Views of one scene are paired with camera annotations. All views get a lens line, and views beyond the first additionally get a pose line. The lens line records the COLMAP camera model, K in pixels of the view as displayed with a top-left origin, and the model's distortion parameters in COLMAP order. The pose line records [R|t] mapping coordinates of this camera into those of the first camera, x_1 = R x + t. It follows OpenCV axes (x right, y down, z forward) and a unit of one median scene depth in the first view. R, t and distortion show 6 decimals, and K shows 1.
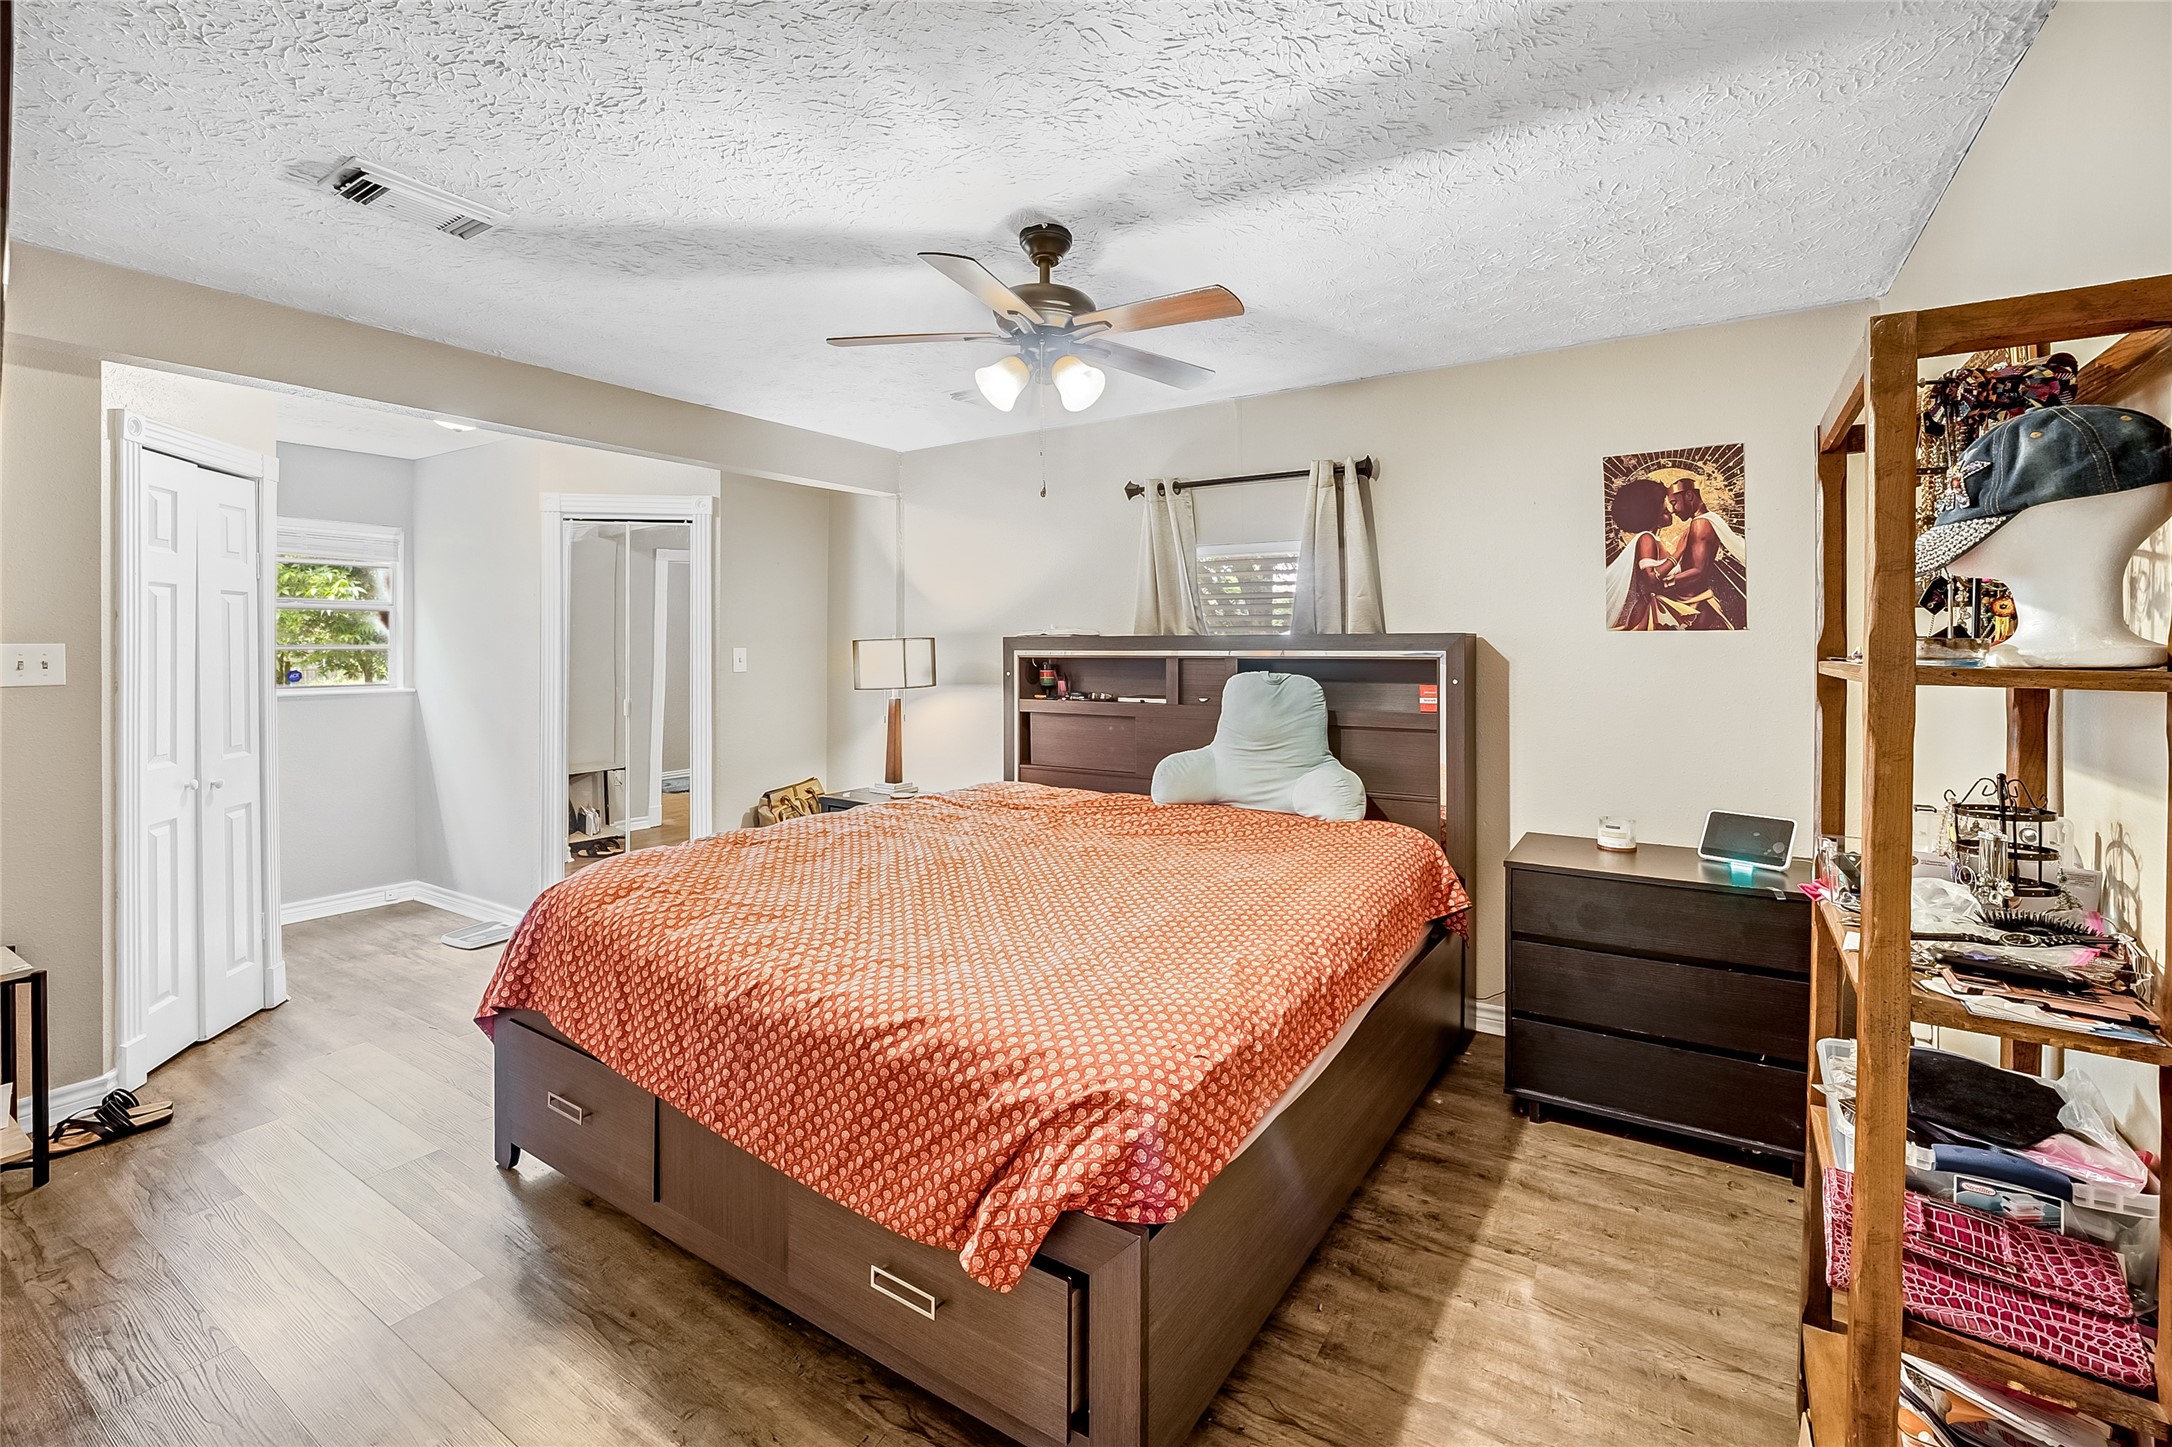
lens RADIAL K [[929.4, 0, 1097.5], [0, 929.4, 636.5], [0, 0, 1]] dist [-0.023750, -0.000087]
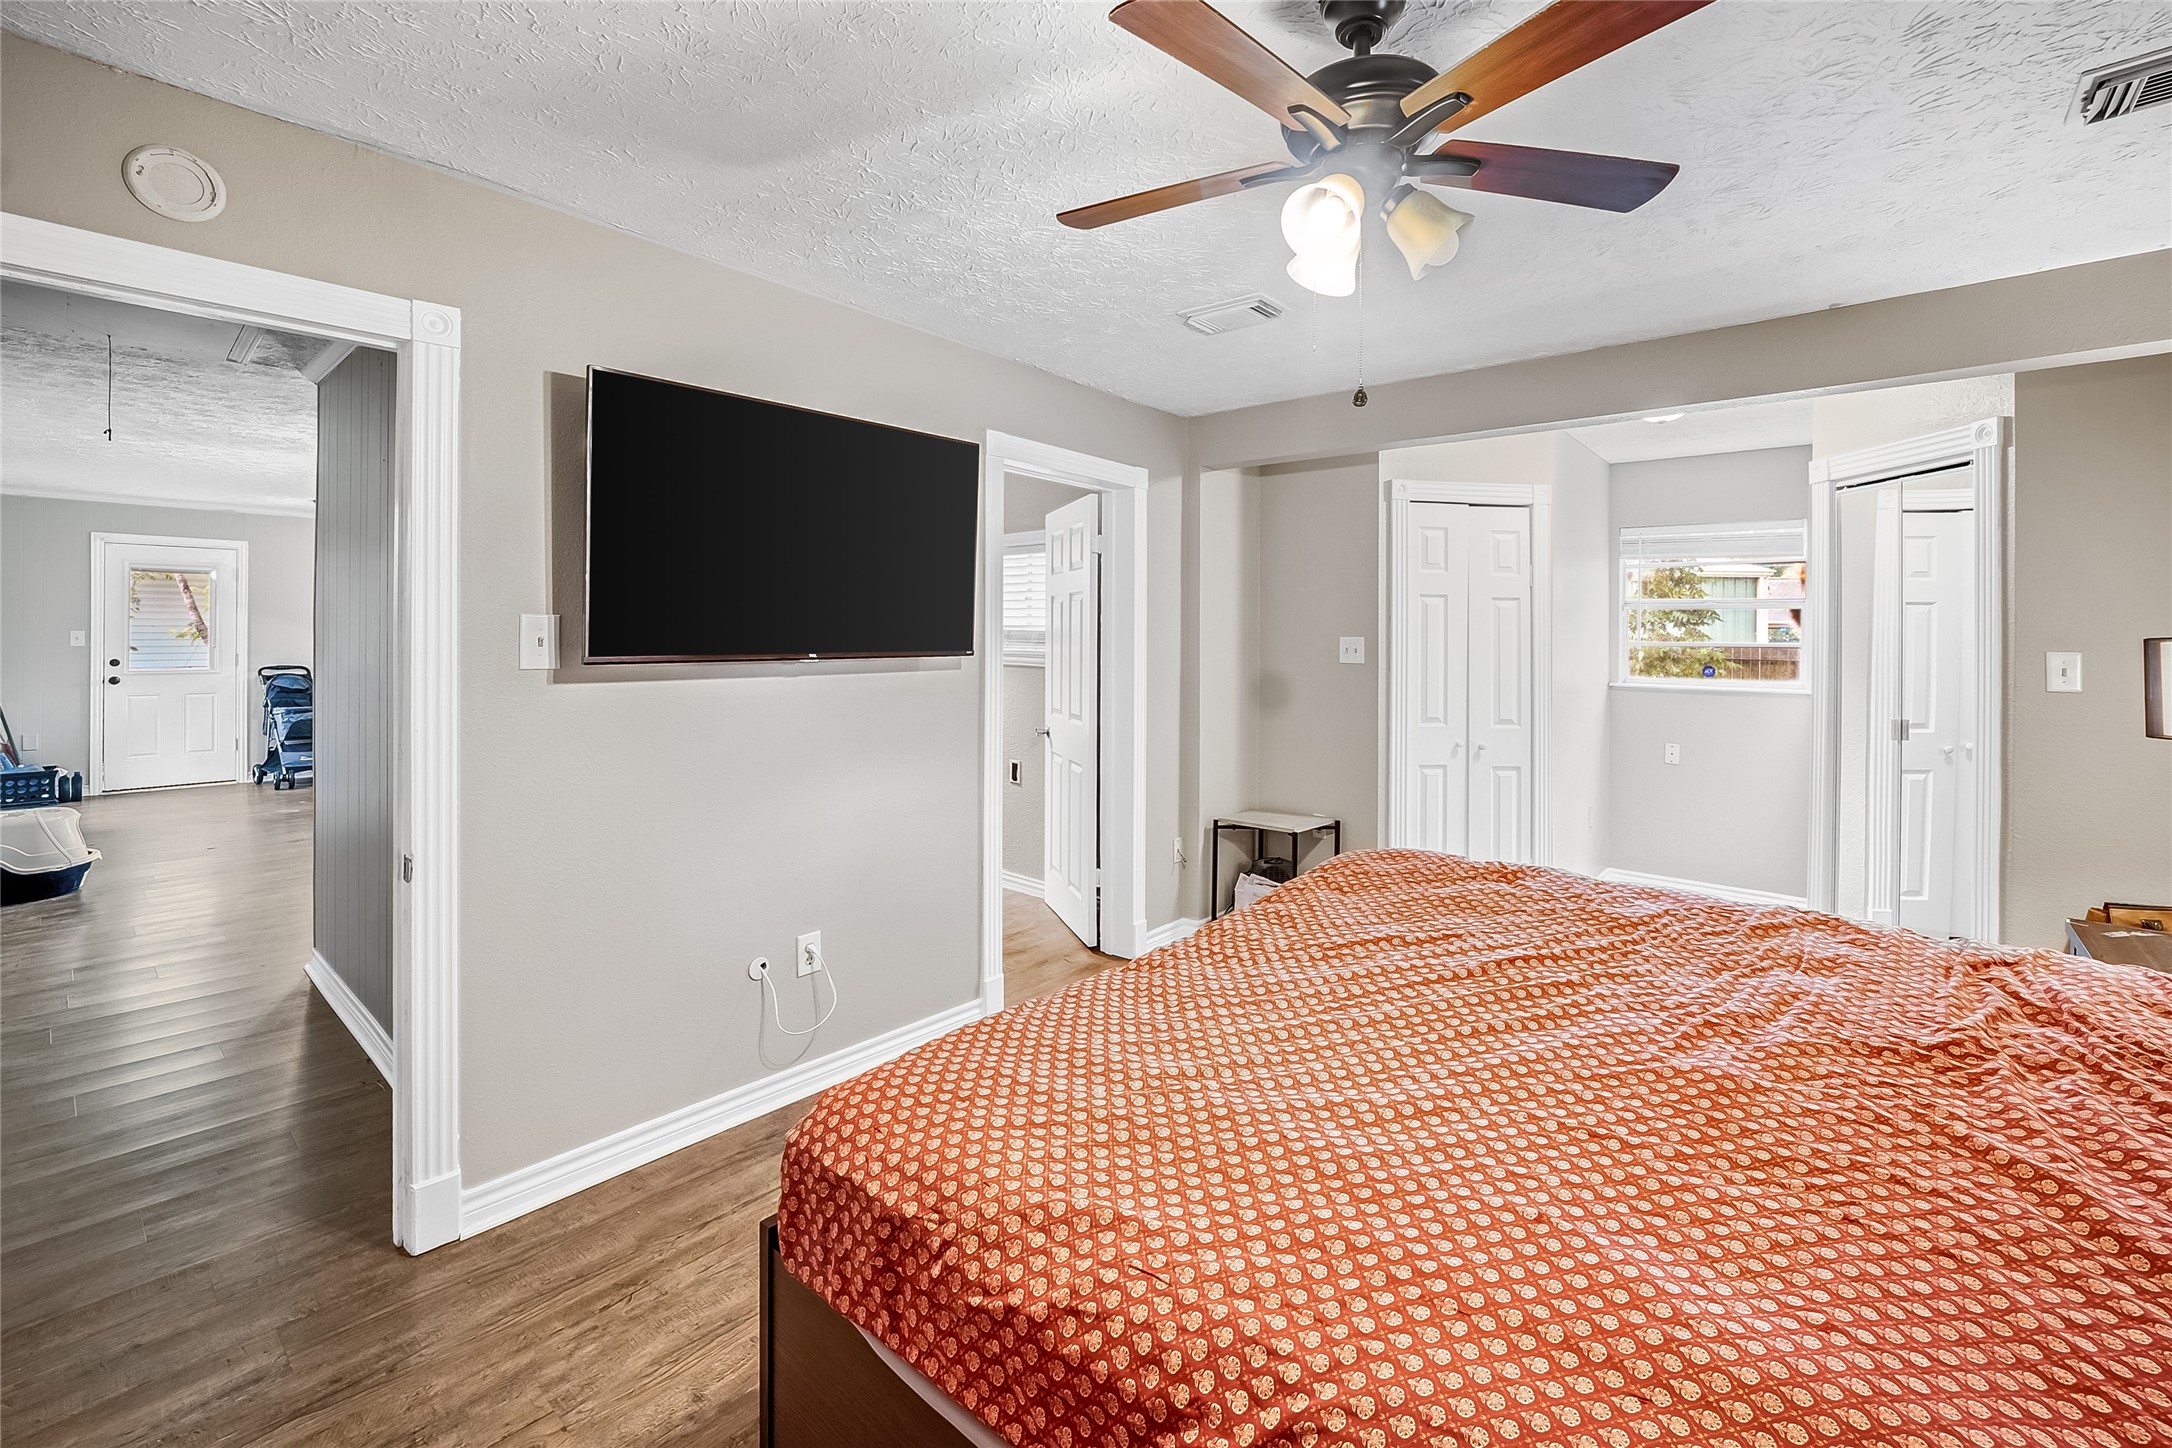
lens RADIAL K [[929.4, 0, 1097.5], [0, 929.4, 637.0], [0, 0, 1]] dist [-0.023750, -0.000087]
pose [[-0.154496, 0.000345, -0.987993, 0.360499], [-0.004132, 0.999991, 0.000996, 0.005090], [0.987985, 0.004236, -0.154493, 0.558516]]
